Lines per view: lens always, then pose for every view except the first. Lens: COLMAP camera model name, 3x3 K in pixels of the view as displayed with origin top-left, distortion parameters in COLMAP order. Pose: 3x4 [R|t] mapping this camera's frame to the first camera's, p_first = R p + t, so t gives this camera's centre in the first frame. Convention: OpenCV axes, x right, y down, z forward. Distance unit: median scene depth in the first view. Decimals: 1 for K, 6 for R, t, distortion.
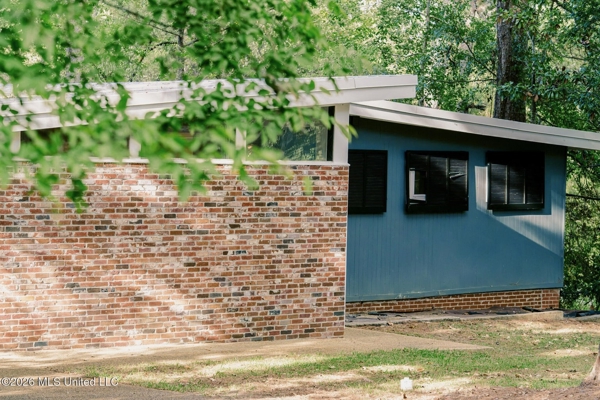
lens RADIAL K [[1643.8, 0, 300.0], [0, 1643.8, 200.1], [0, 0, 1]] dist [-0.072282, 0.000000]
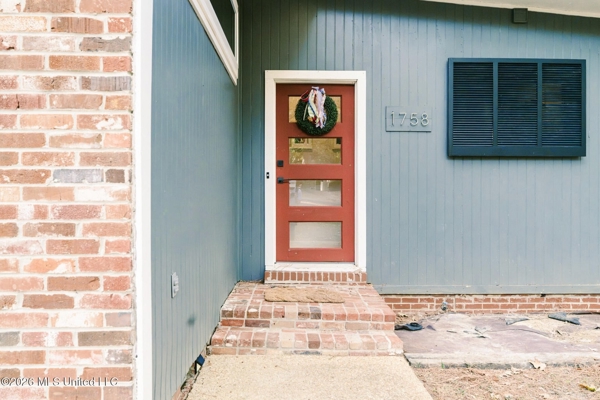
lens RADIAL K [[491.7, 0, 299.8], [0, 491.7, 197.8], [0, 0, 1]] dist [0.009079, 0.003716]
pose [[0.790177, -0.023910, -0.612412, 0.100392], [0.002652, 0.999363, -0.035596, 0.036994], [0.612873, 0.026503, 0.789737, 0.959851]]
